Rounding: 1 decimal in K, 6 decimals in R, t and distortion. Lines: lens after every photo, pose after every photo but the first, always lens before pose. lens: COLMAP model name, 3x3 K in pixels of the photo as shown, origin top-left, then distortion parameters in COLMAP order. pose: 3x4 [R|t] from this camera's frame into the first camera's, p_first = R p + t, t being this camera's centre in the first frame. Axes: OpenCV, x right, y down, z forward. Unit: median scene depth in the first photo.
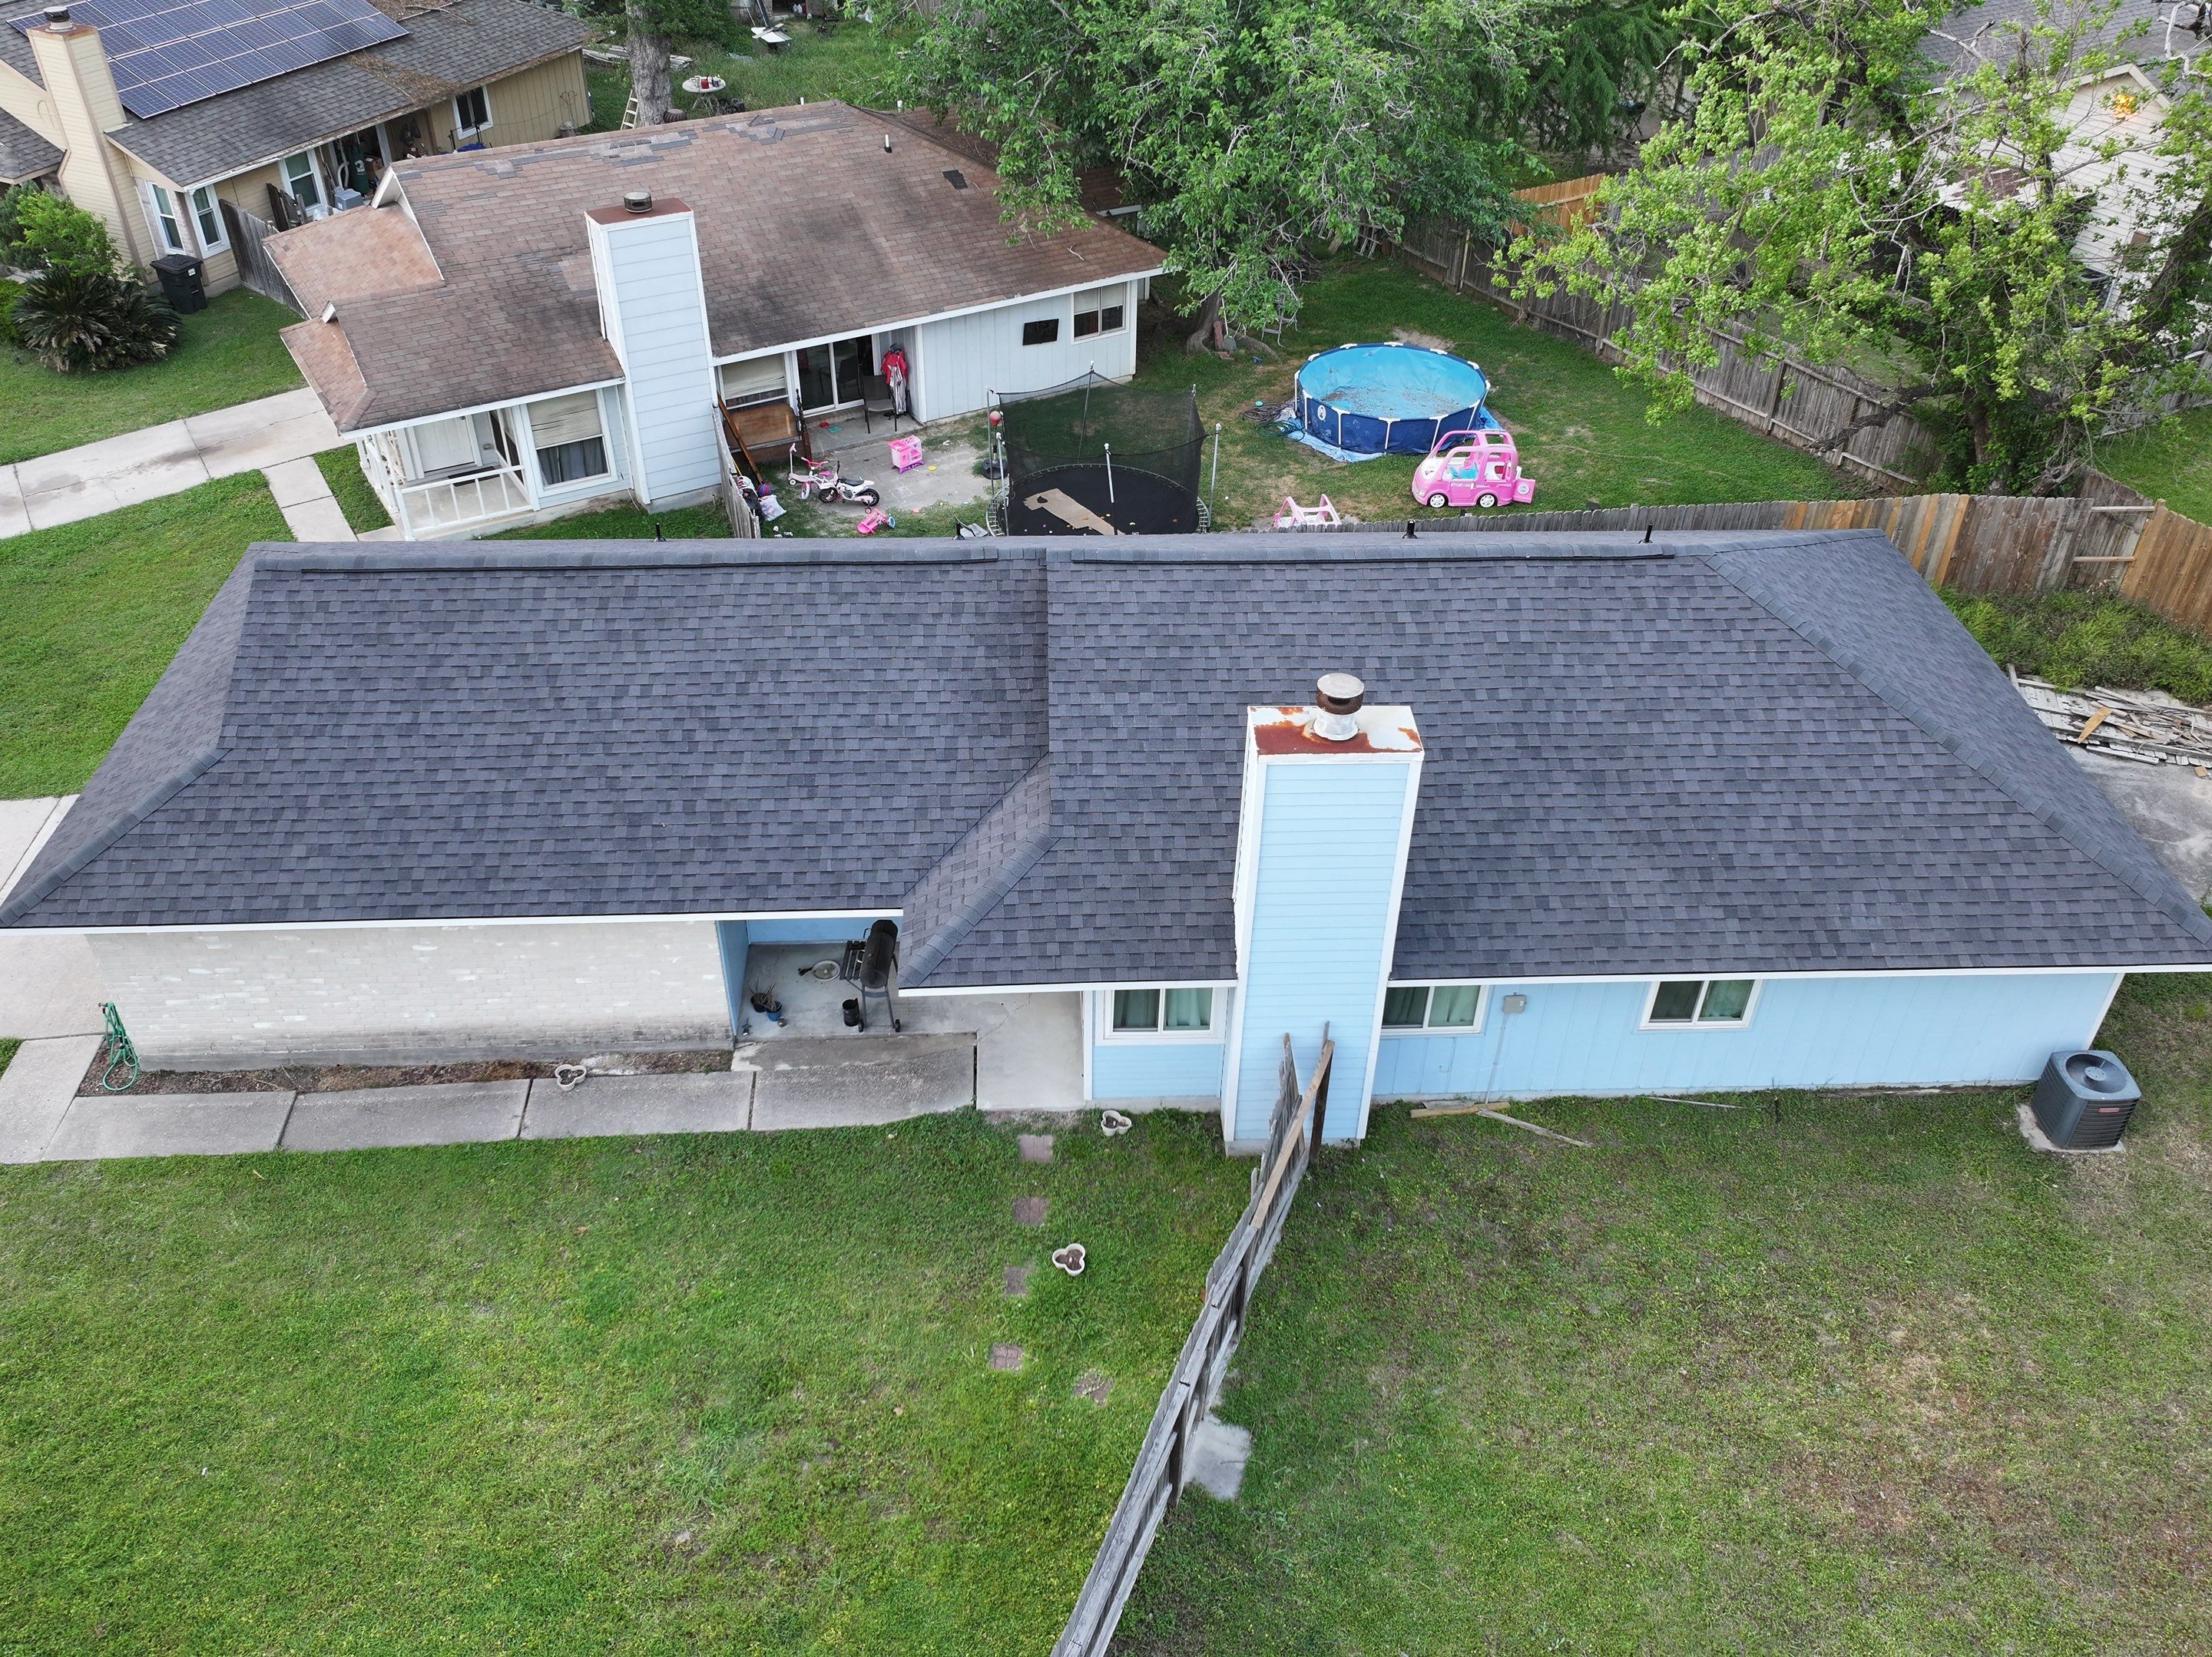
lens RADIAL K [[1774.1, 0, 1105.4], [0, 1774.1, 830.4], [0, 0, 1]] dist [0.012138, -0.012022]
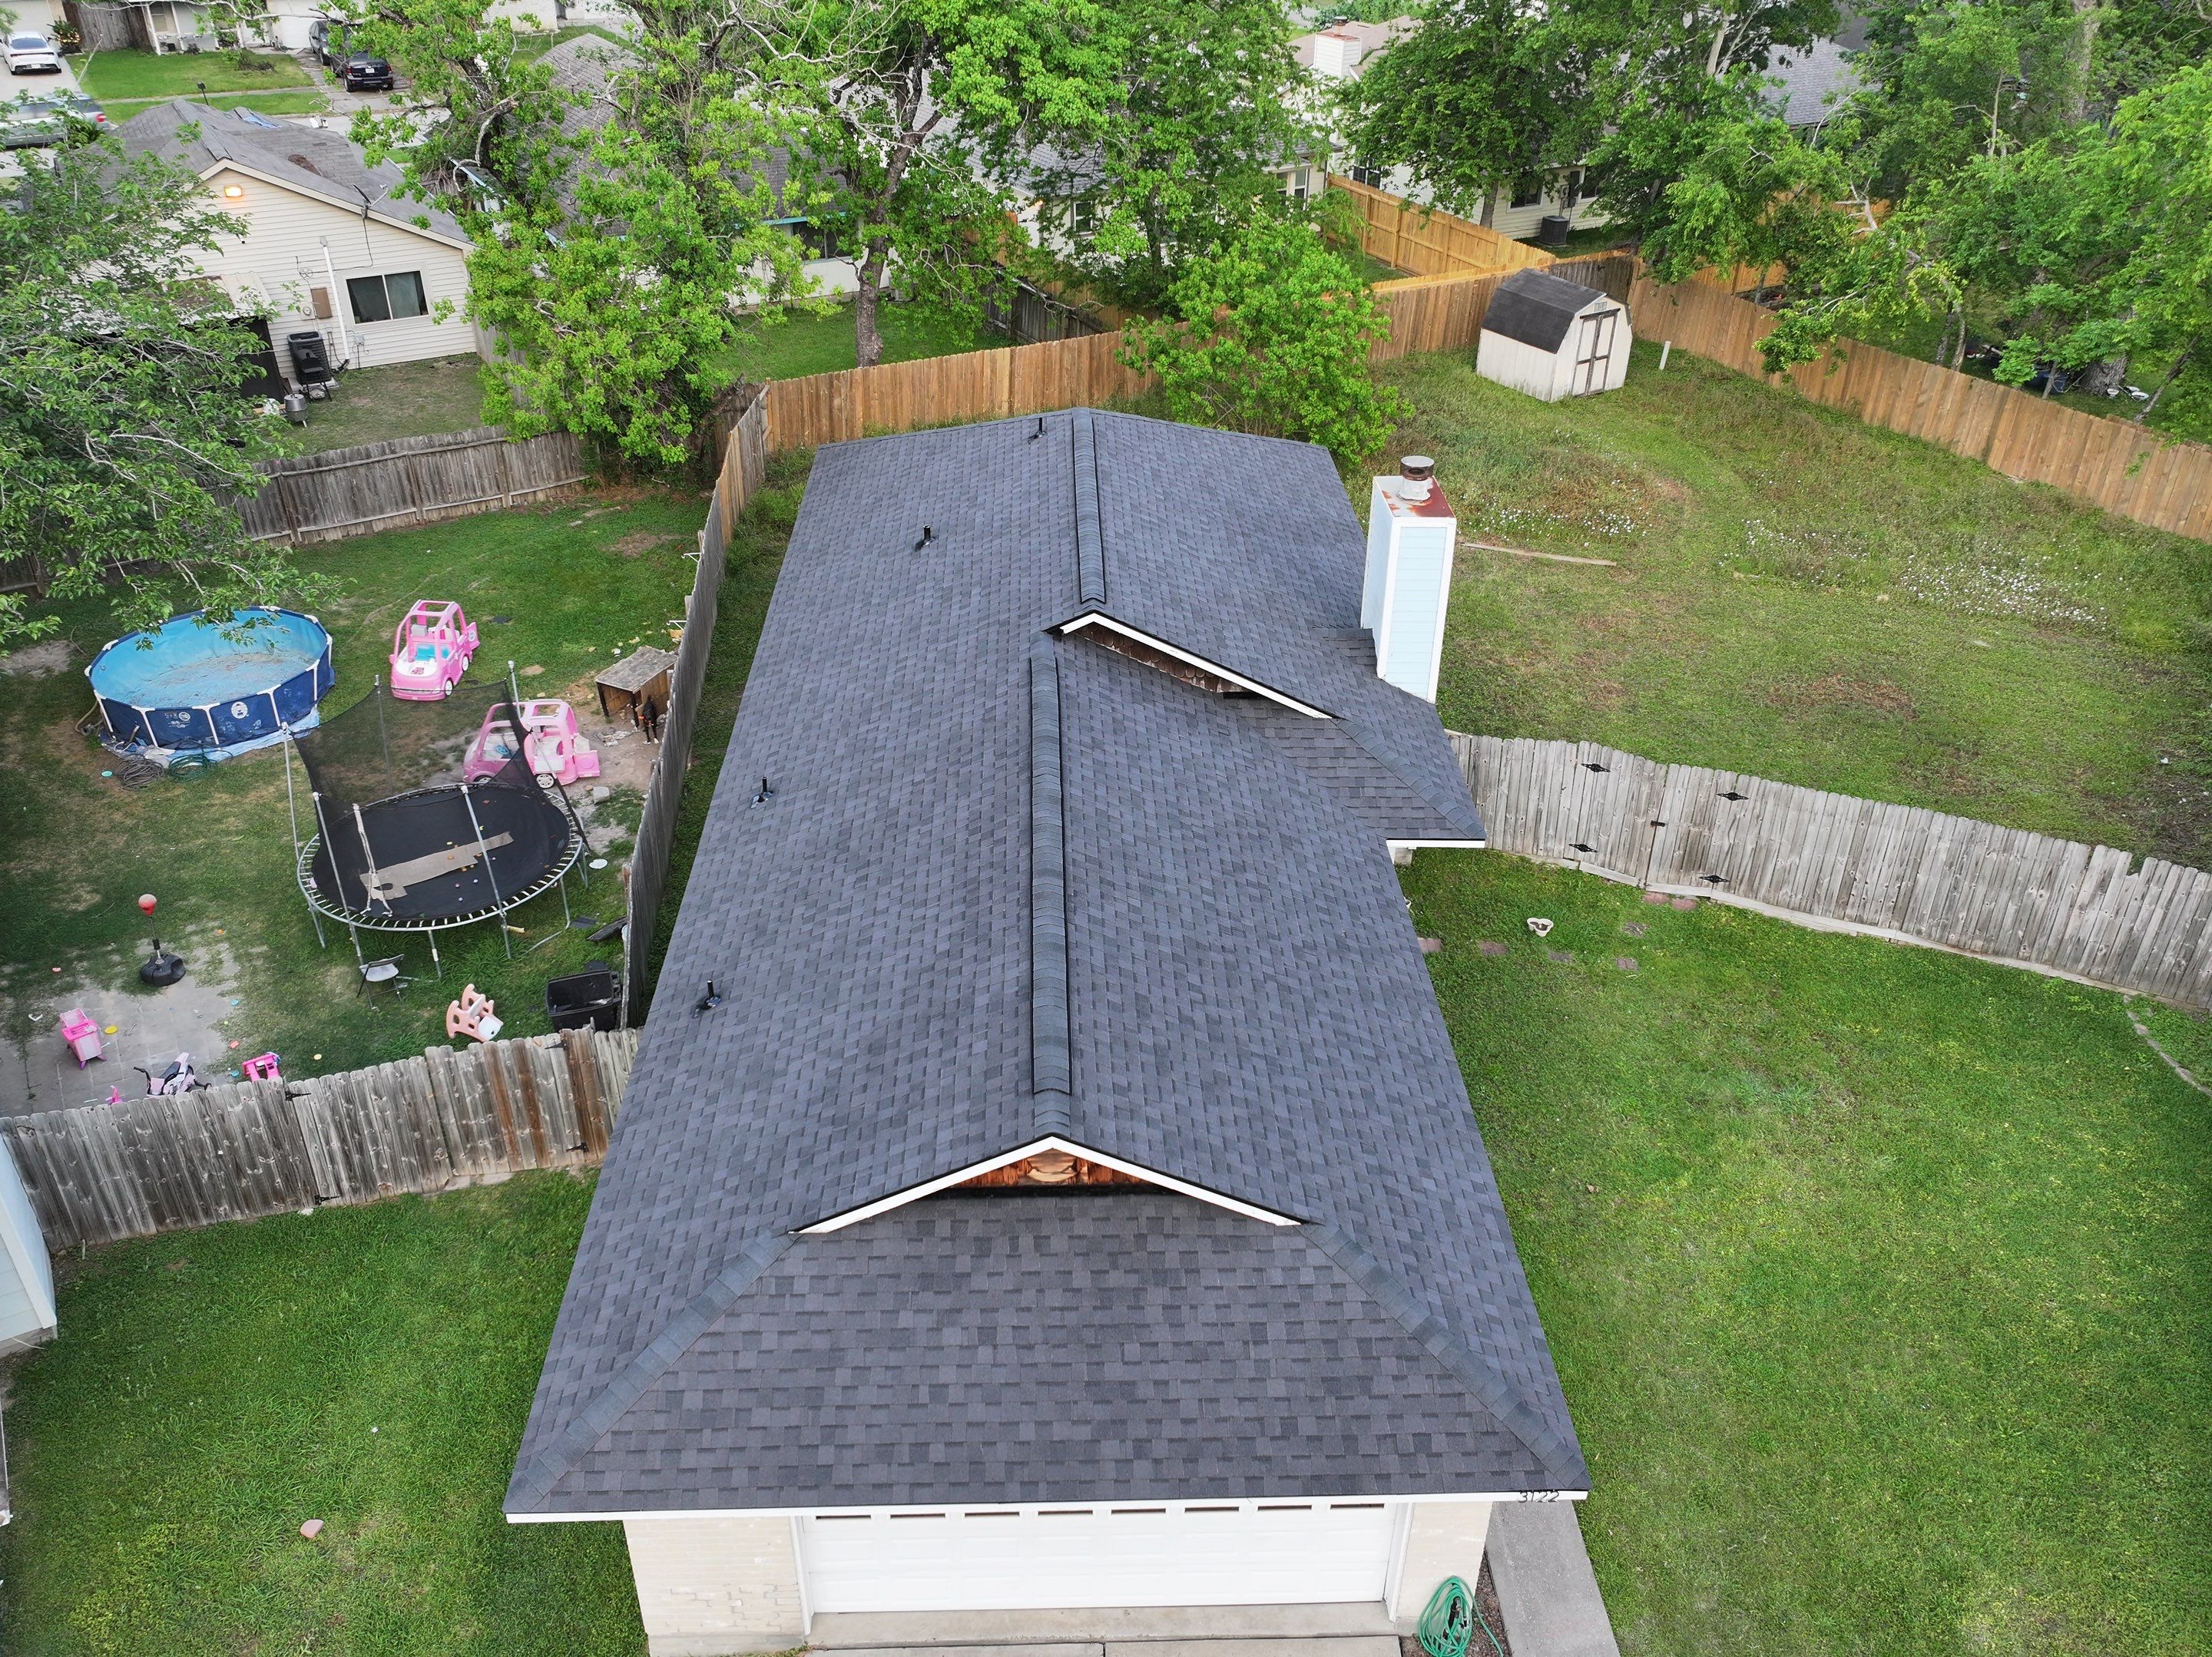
lens RADIAL K [[1774.1, 0, 1105.4], [0, 1774.1, 830.4], [0, 0, 1]] dist [0.012138, -0.012022]
pose [[0.015771, -0.541323, 0.840667, -0.680128], [0.594438, 0.681129, 0.427442, -0.352031], [-0.803987, 0.492983, 0.332525, 0.479082]]
